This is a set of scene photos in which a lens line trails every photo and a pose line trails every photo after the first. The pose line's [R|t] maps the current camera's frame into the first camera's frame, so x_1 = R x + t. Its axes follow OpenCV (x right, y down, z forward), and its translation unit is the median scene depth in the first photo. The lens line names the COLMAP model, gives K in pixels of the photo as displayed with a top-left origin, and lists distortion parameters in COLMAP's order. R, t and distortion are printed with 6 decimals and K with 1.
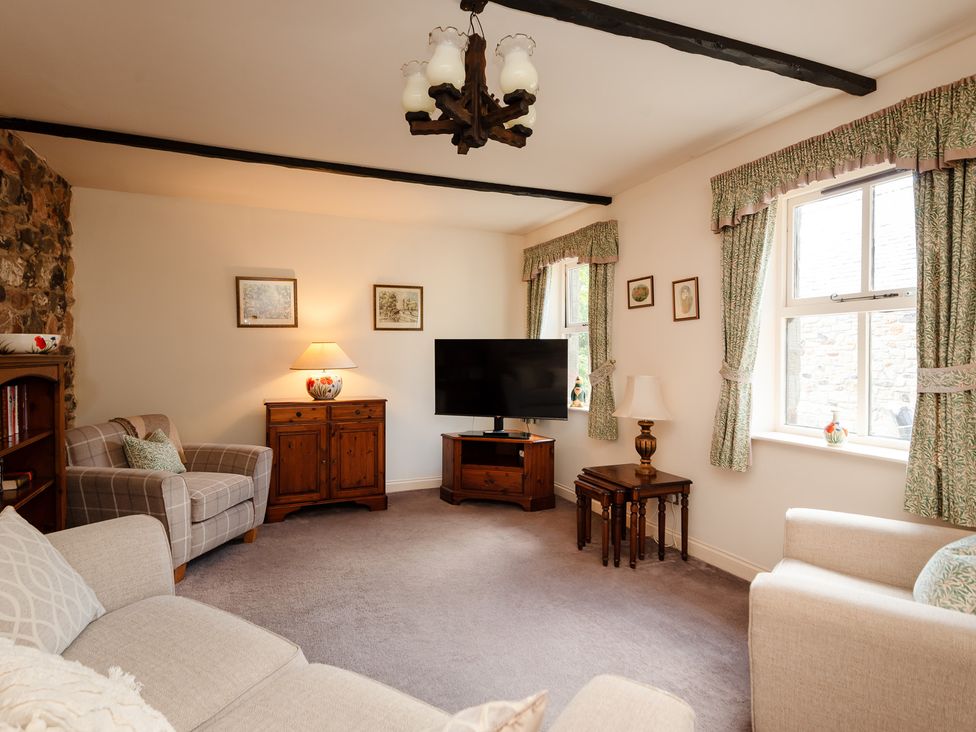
lens RADIAL K [[514.6, 0, 488.3], [0, 514.6, 355.1], [0, 0, 1]] dist [-0.000227, -0.002369]
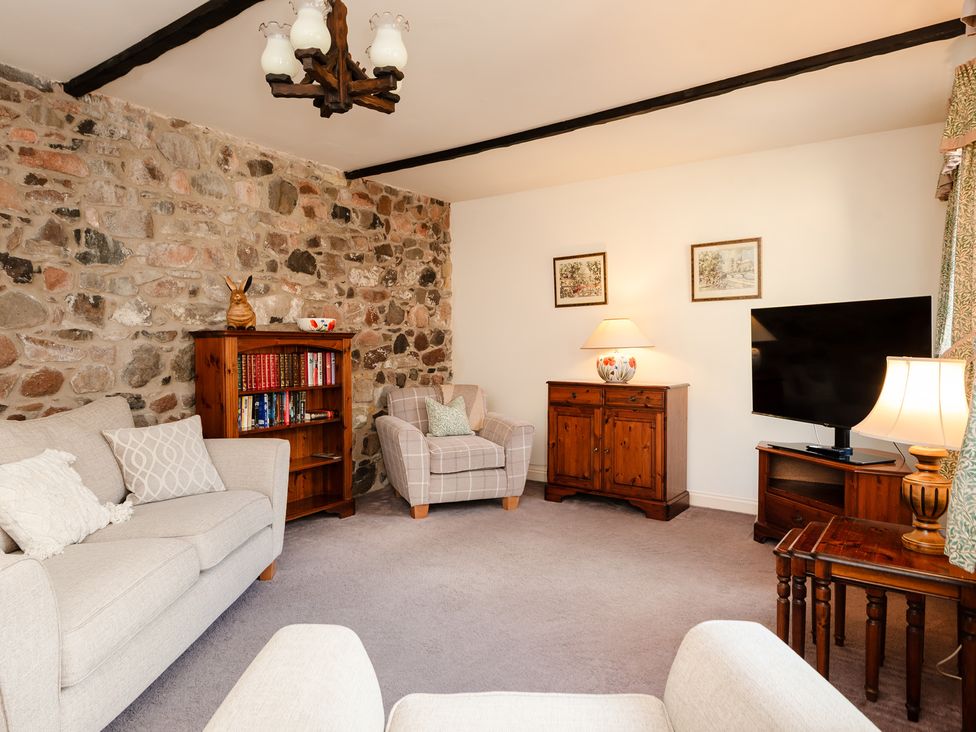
lens RADIAL K [[600.3, 0, 487.0], [0, 600.3, 361.5], [0, 0, 1]] dist [0.034471, -0.000639]
pose [[0.532223, 0.021597, -0.846329, 0.486291], [0.002749, 0.999625, 0.027238, 0.021385], [0.846600, -0.016824, 0.531964, 0.269095]]
